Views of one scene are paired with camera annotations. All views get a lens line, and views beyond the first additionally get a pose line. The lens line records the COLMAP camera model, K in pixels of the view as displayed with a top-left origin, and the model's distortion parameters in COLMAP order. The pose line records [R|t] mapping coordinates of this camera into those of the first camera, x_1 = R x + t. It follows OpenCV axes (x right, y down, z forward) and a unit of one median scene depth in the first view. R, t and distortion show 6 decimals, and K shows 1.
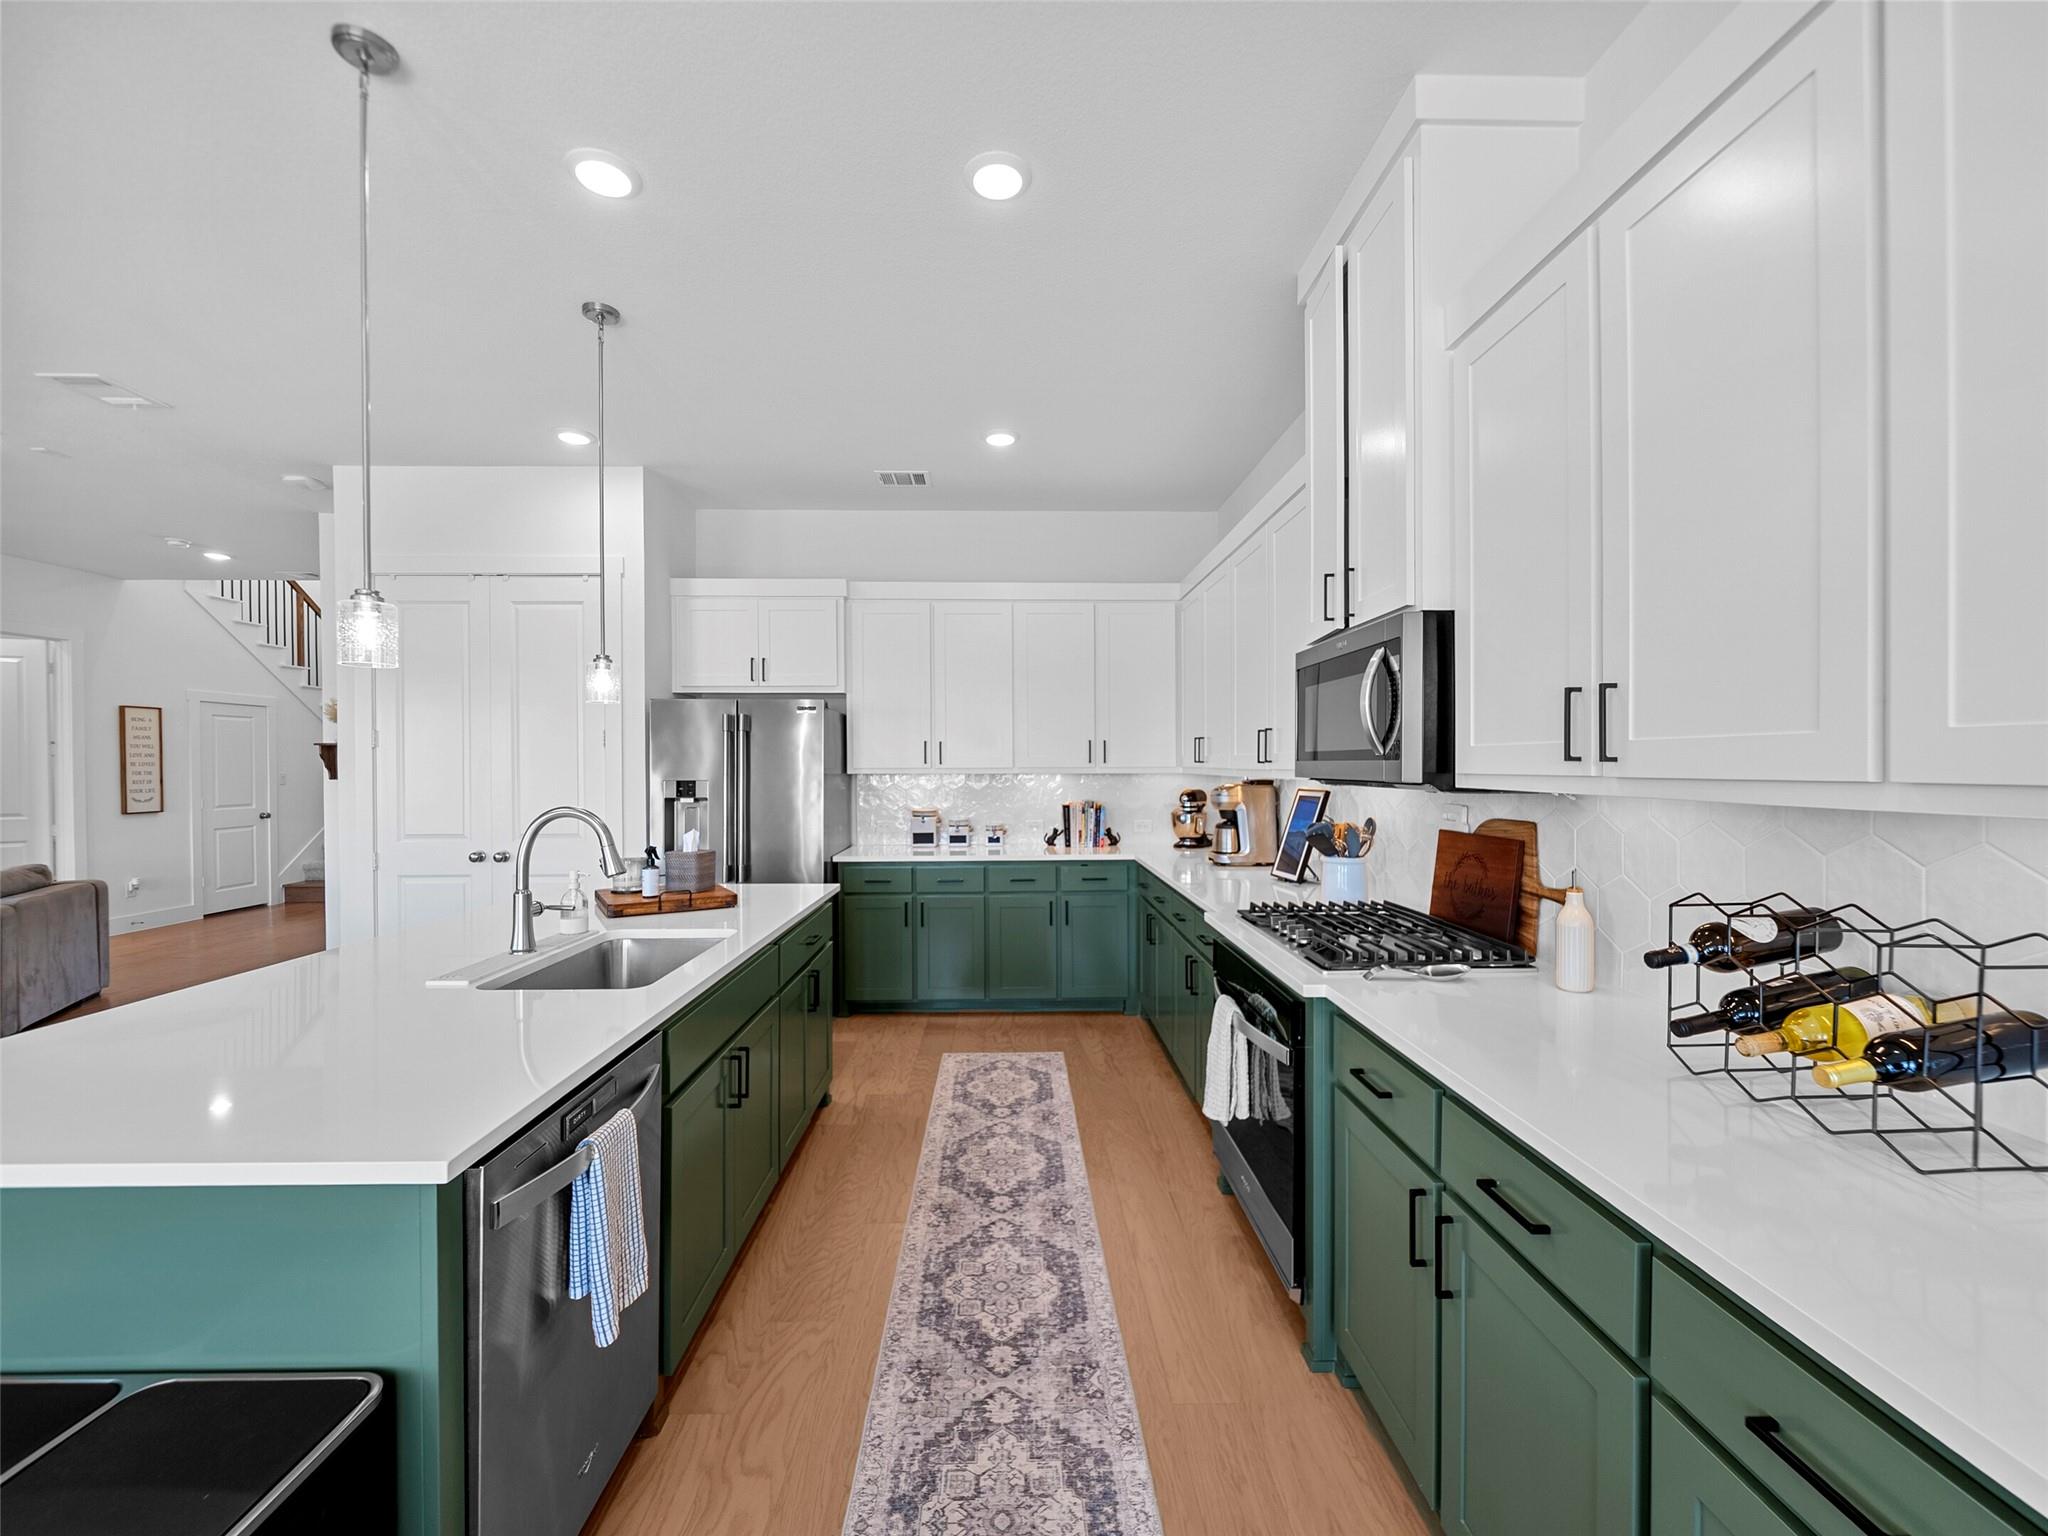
lens RADIAL K [[837.2, 0, 1027.8], [0, 837.2, 746.4], [0, 0, 1]] dist [-0.001863, -0.000638]
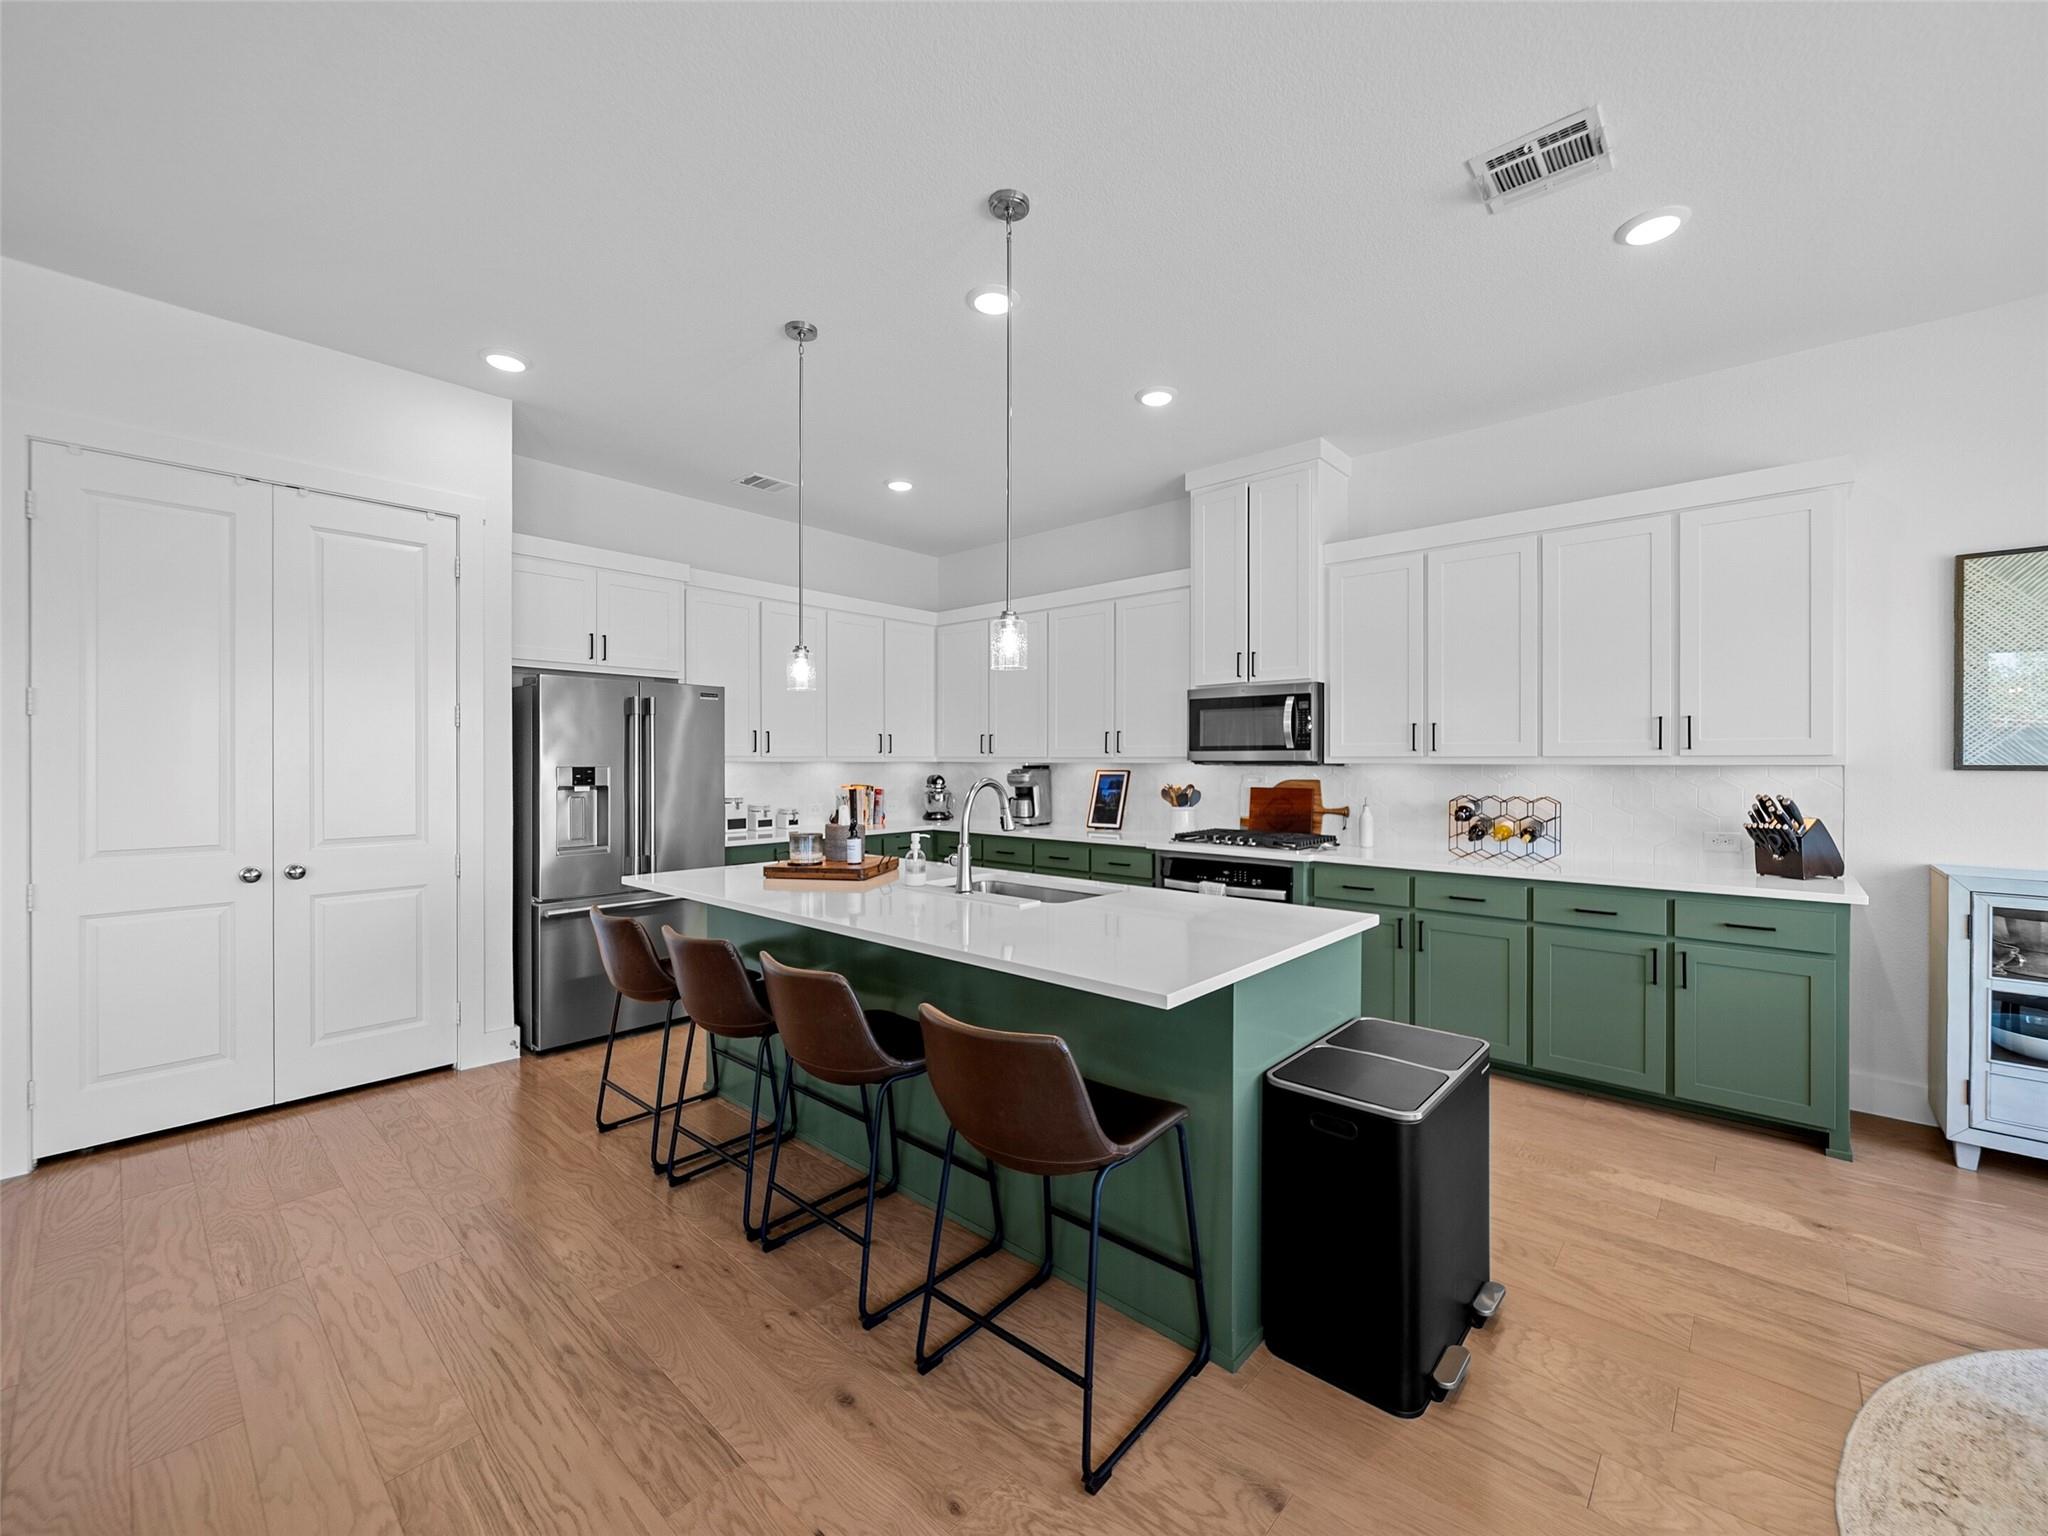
lens RADIAL K [[837.2, 0, 1027.8], [0, 837.2, 746.4], [0, 0, 1]] dist [-0.001863, -0.000638]
pose [[0.680995, 0.016628, 0.732100, -0.756709], [-0.018680, 0.999811, -0.005332, 0.014043], [-0.732050, -0.010045, 0.681177, 0.030339]]
